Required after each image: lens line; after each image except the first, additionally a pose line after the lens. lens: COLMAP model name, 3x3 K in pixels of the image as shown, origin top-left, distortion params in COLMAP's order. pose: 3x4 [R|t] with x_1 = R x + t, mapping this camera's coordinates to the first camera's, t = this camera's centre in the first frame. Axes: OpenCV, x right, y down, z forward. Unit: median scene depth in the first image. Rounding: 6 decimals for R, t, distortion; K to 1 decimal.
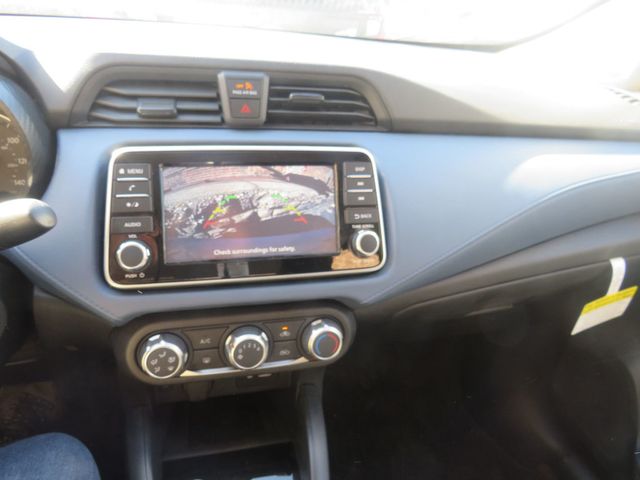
lens RADIAL K [[456.1, 0, 321.3], [0, 456.1, 242.1], [0, 0, 1]] dist [-0.036310, 0.007253]
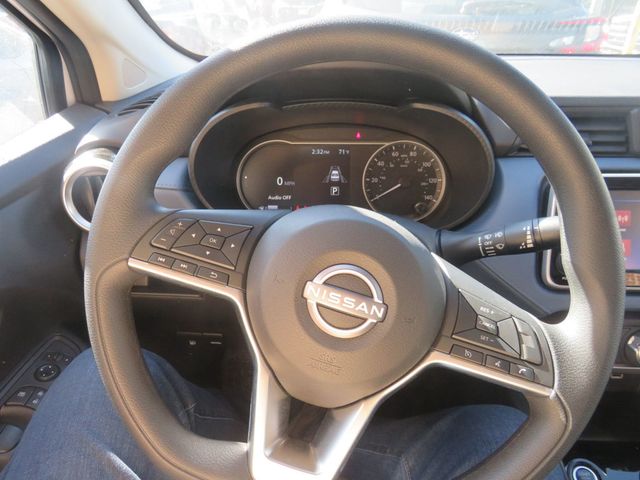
lens RADIAL K [[456.1, 0, 322.2], [0, 456.1, 246.1], [0, 0, 1]] dist [-0.036310, 0.007253]
pose [[0.942727, 0.058948, -0.328316, -0.568970], [-0.063506, 0.997976, -0.003168, 0.029498], [0.327464, 0.023836, 0.944563, -0.333541]]
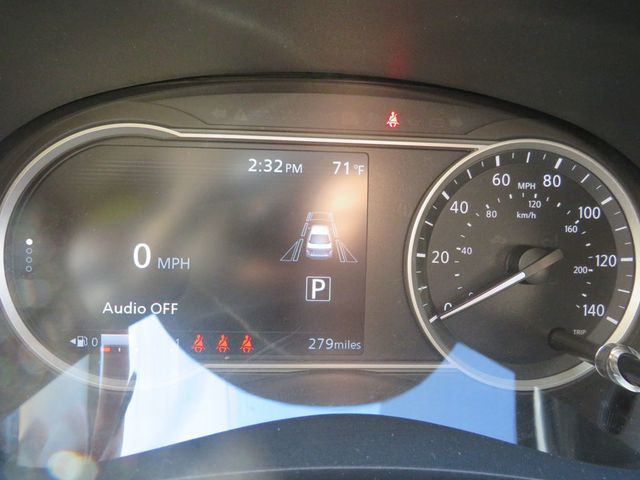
lens RADIAL K [[456.1, 0, 319.0], [0, 456.1, 238.4], [0, 0, 1]] dist [-0.036310, 0.007253]
pose [[0.972448, 0.051172, -0.227433, -0.903298], [-0.070493, 0.994485, -0.077652, -0.161595], [0.222205, 0.091545, 0.970693, 0.562455]]
